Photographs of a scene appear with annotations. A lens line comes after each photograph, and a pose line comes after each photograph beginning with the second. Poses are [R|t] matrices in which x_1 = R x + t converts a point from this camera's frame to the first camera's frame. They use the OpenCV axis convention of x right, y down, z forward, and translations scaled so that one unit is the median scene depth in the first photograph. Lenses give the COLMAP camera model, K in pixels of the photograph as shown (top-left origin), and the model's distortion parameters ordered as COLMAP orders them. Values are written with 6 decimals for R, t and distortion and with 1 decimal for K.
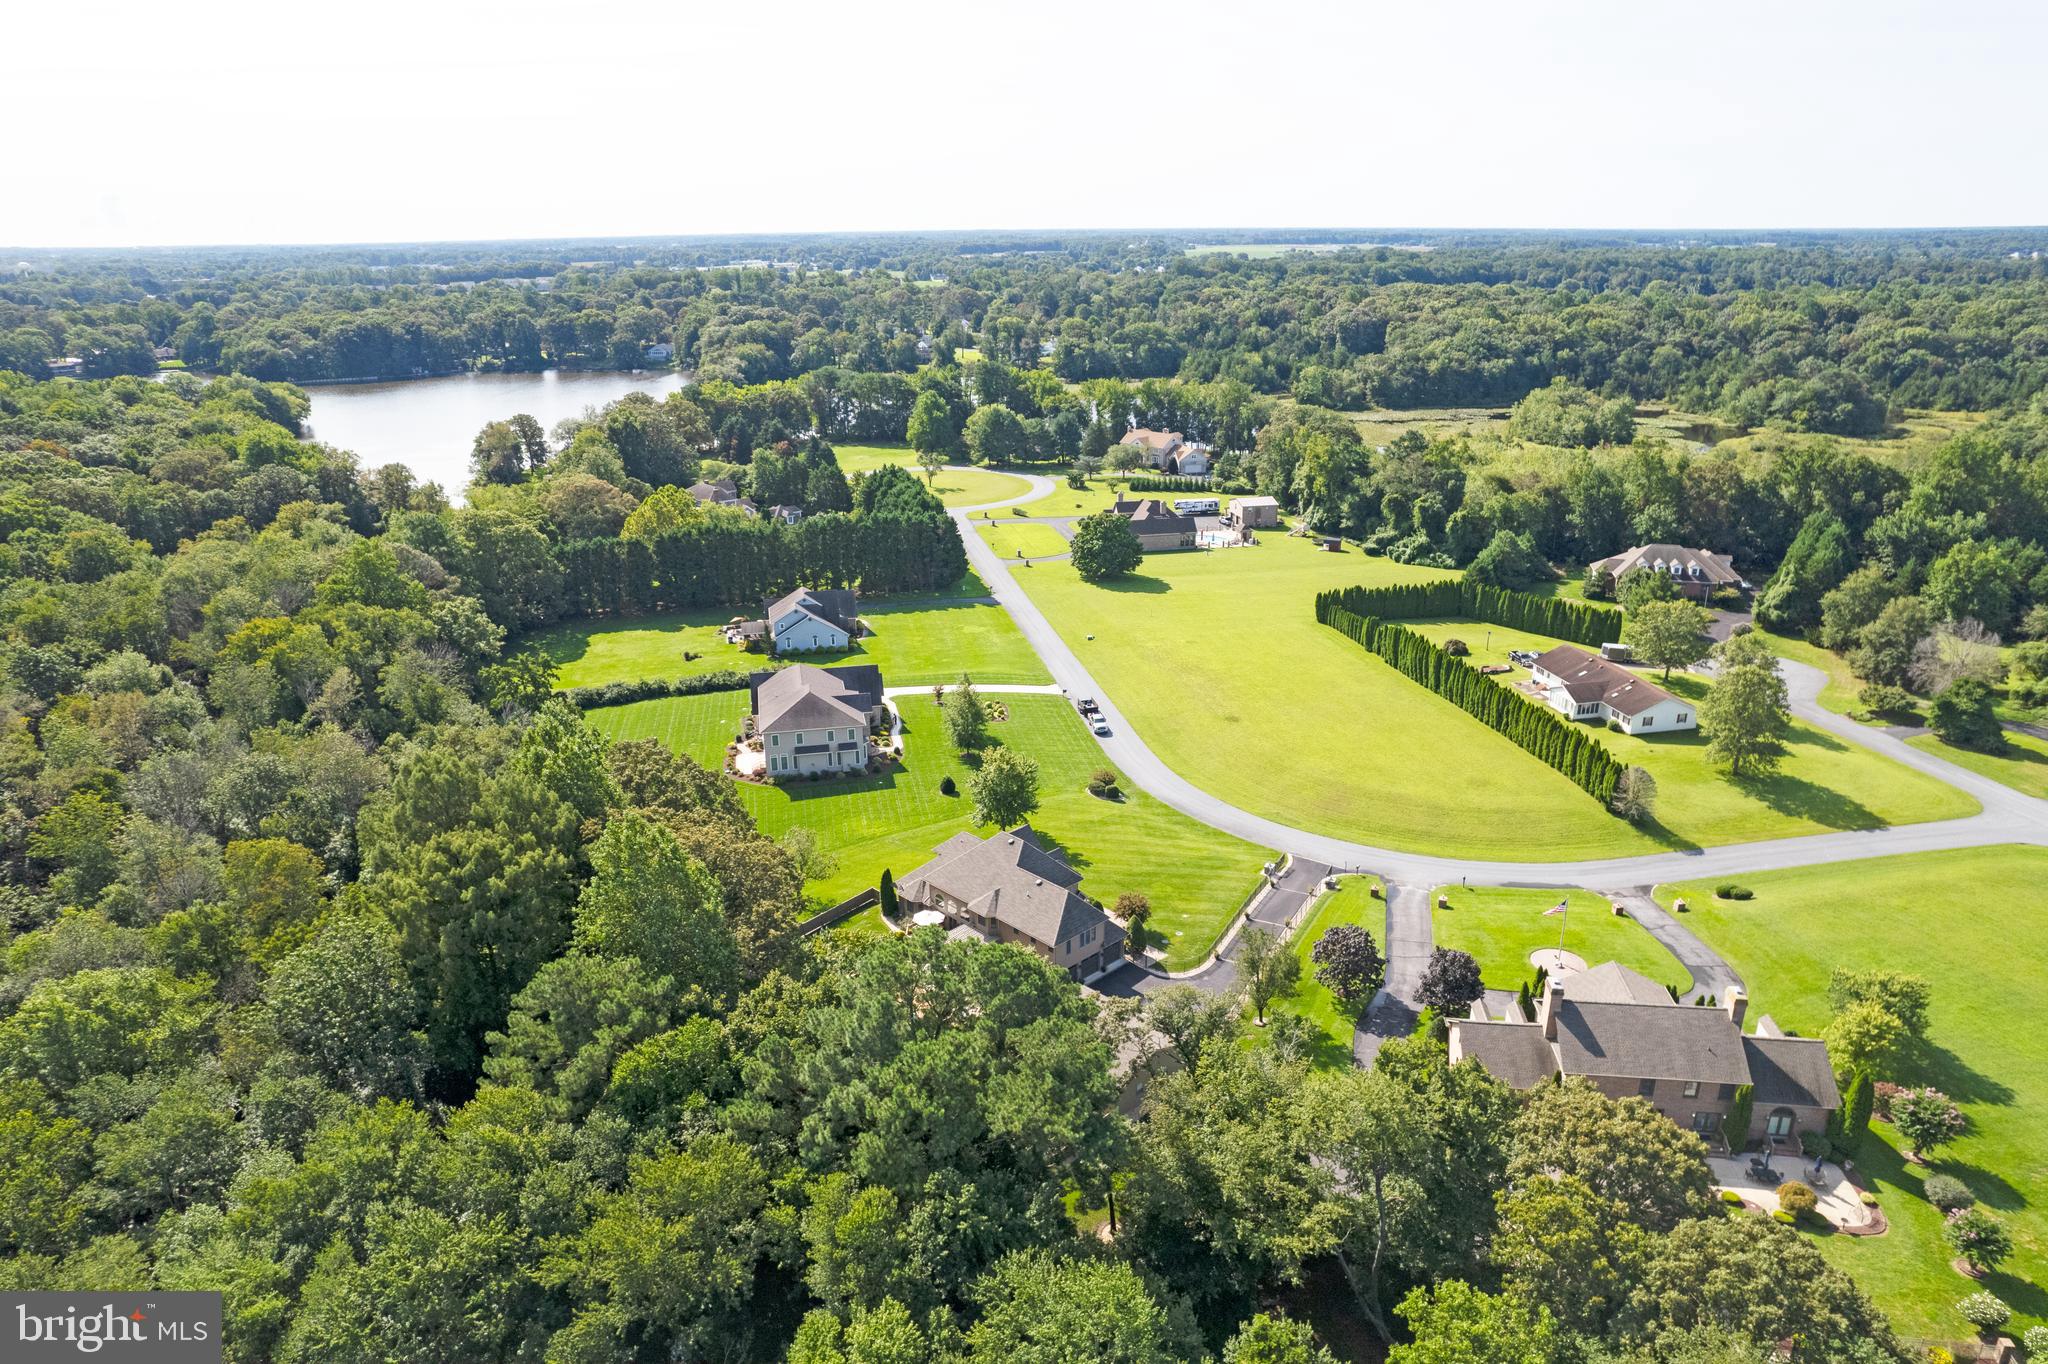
lens RADIAL K [[1312.2, 0, 1020.3], [0, 1312.2, 670.4], [0, 0, 1]] dist [-0.078135, 0.066341]
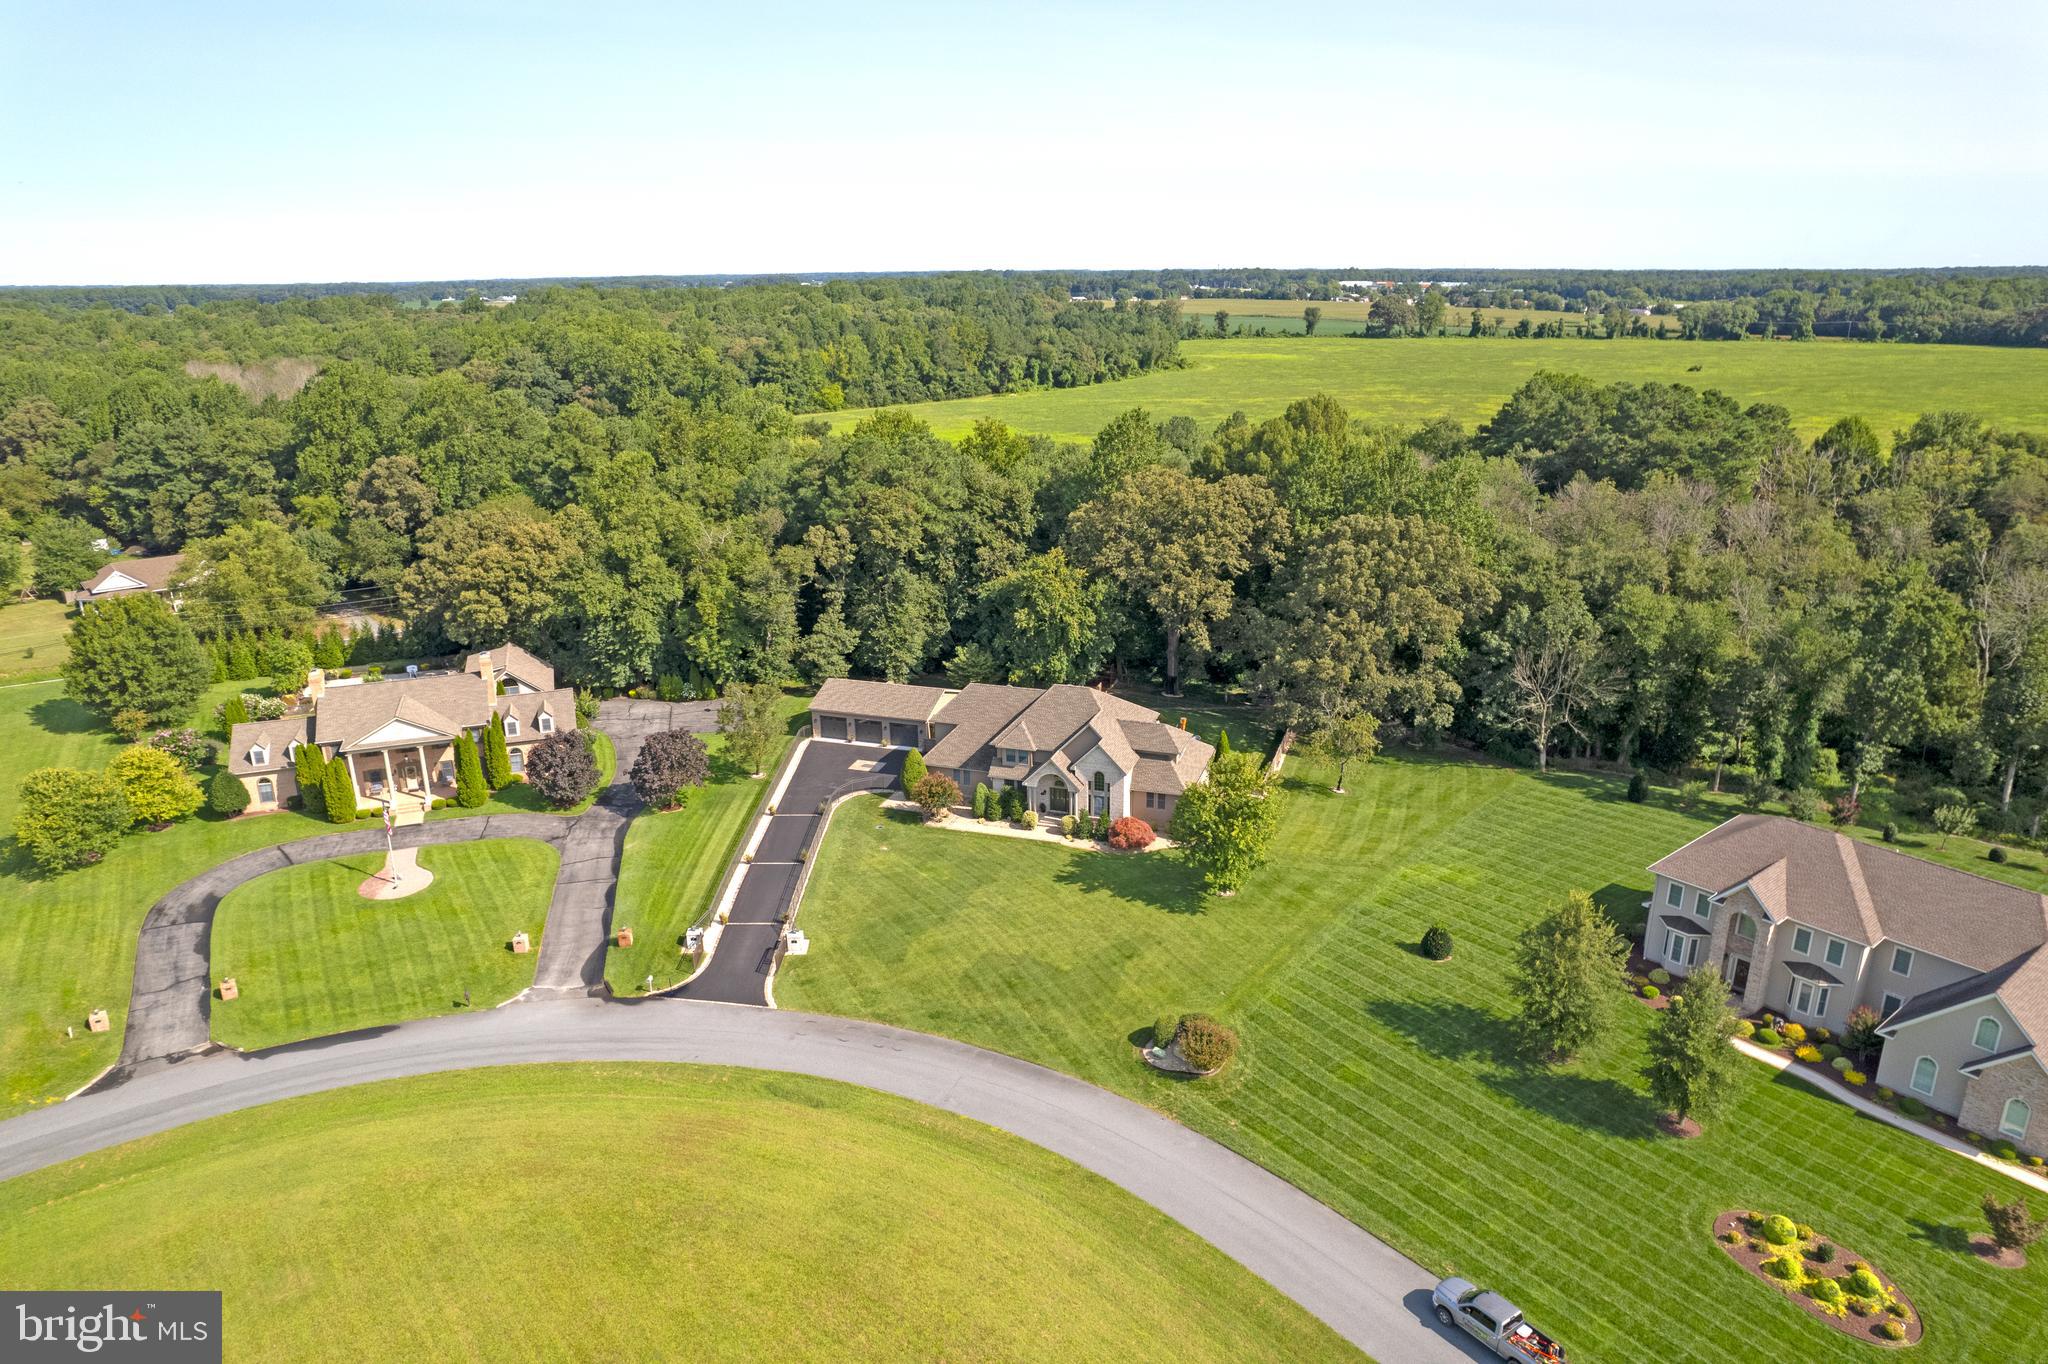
lens RADIAL K [[1312.2, 0, 1018.5], [0, 1312.2, 688.0], [0, 0, 1]] dist [-0.078135, 0.066341]
pose [[-0.891319, 0.156662, -0.425450, 0.190561], [-0.127962, 0.813323, 0.567567, -0.171270], [0.434944, 0.560324, -0.704883, 0.791630]]
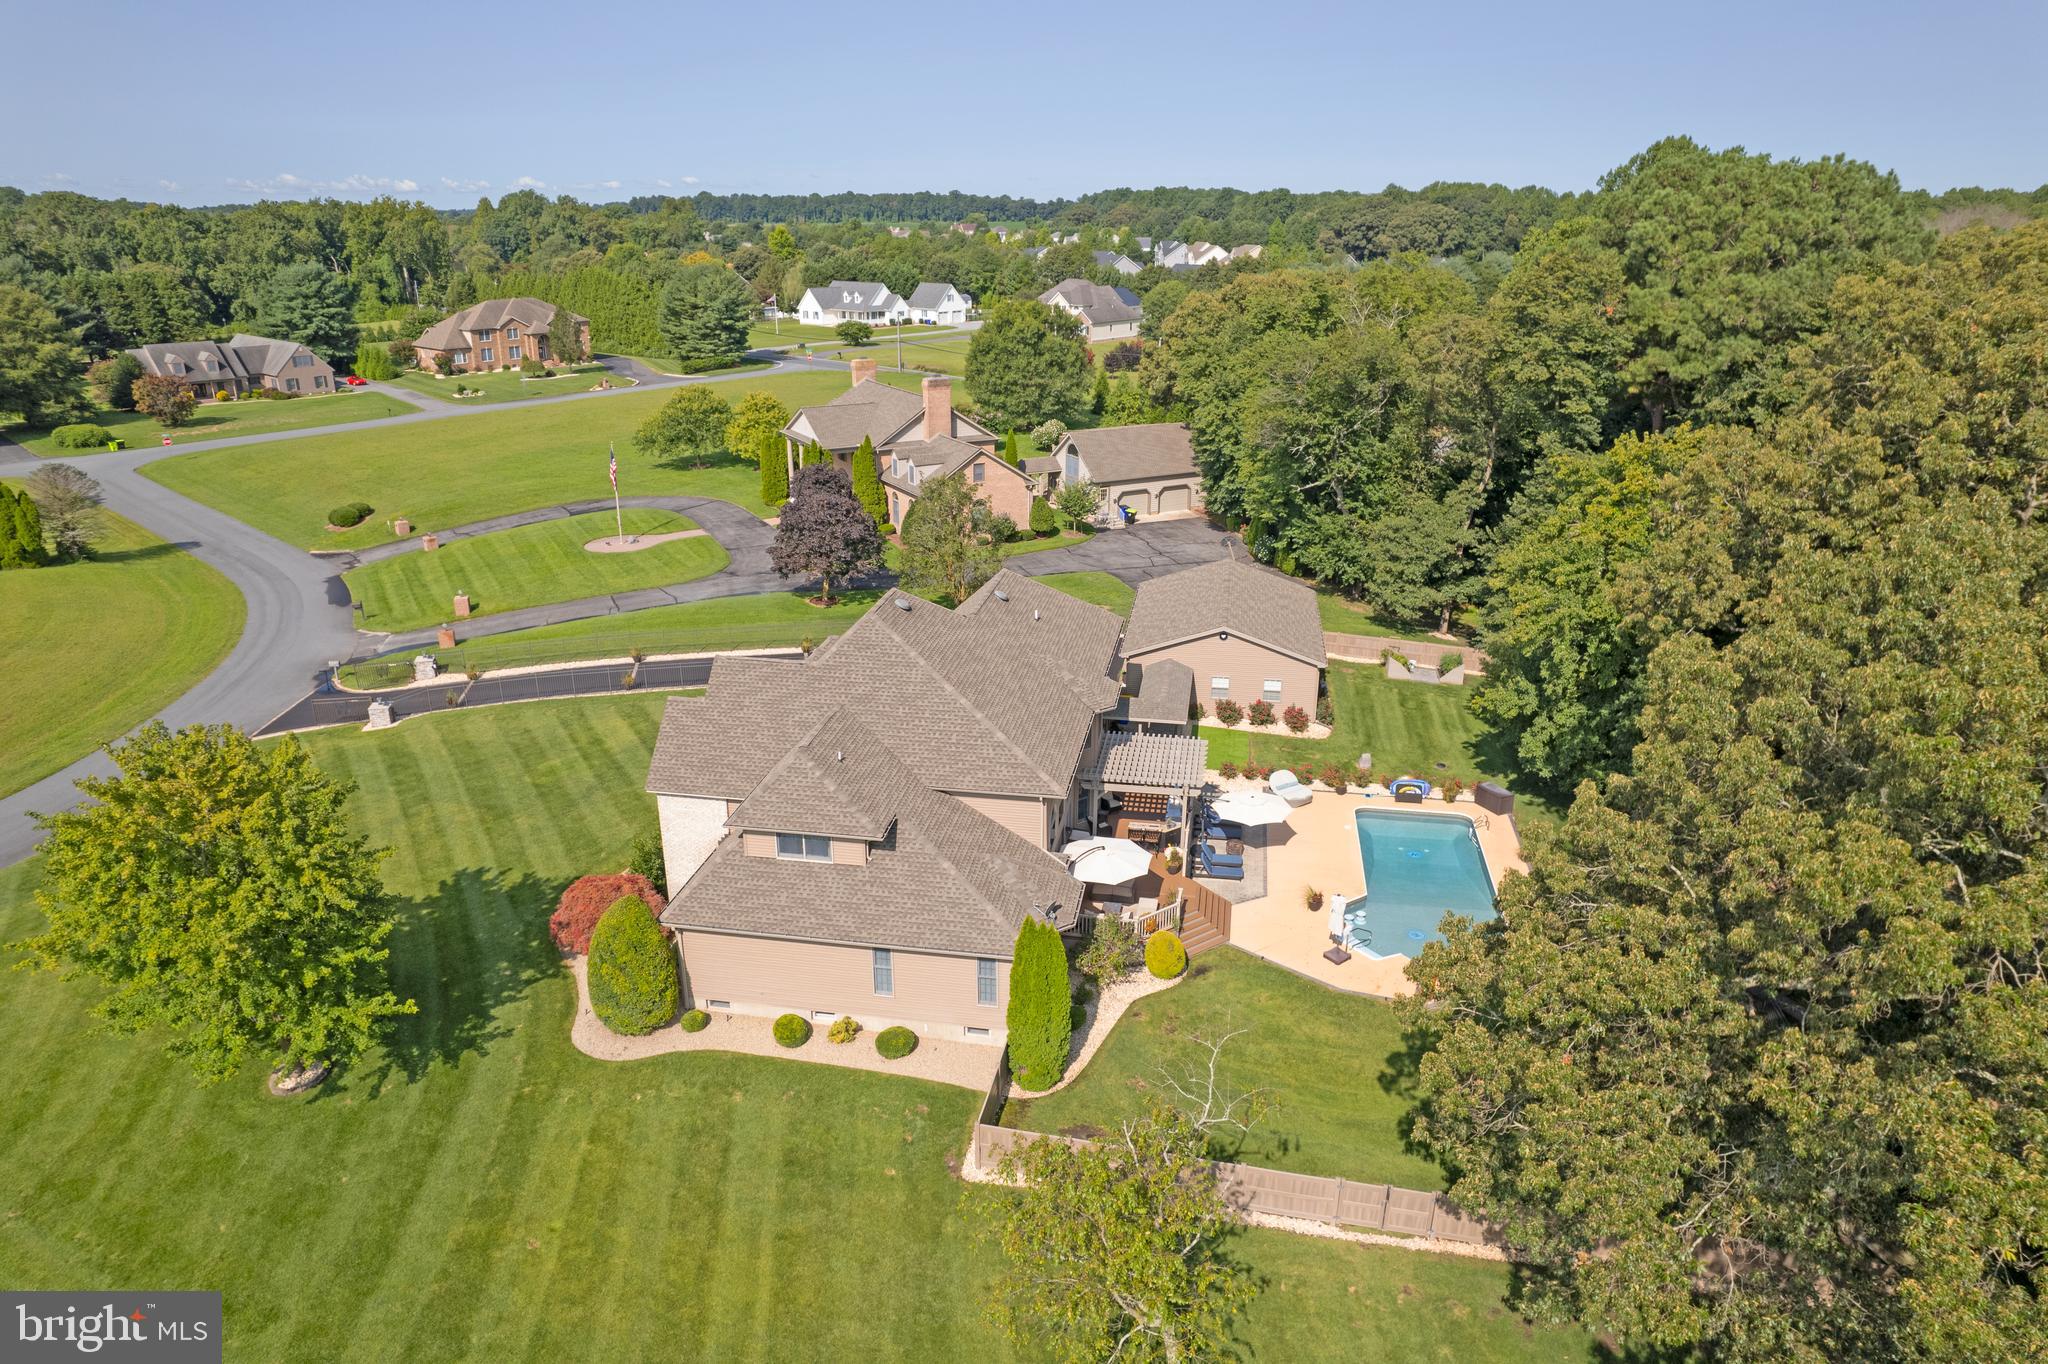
lens RADIAL K [[1312.2, 0, 1021.3], [0, 1312.2, 684.2], [0, 0, 1]] dist [-0.078135, 0.066341]
pose [[-0.589149, -0.269064, 0.761911, -0.149673], [0.266587, 0.825408, 0.497627, -0.009020], [-0.762781, 0.496292, -0.414560, 0.567109]]
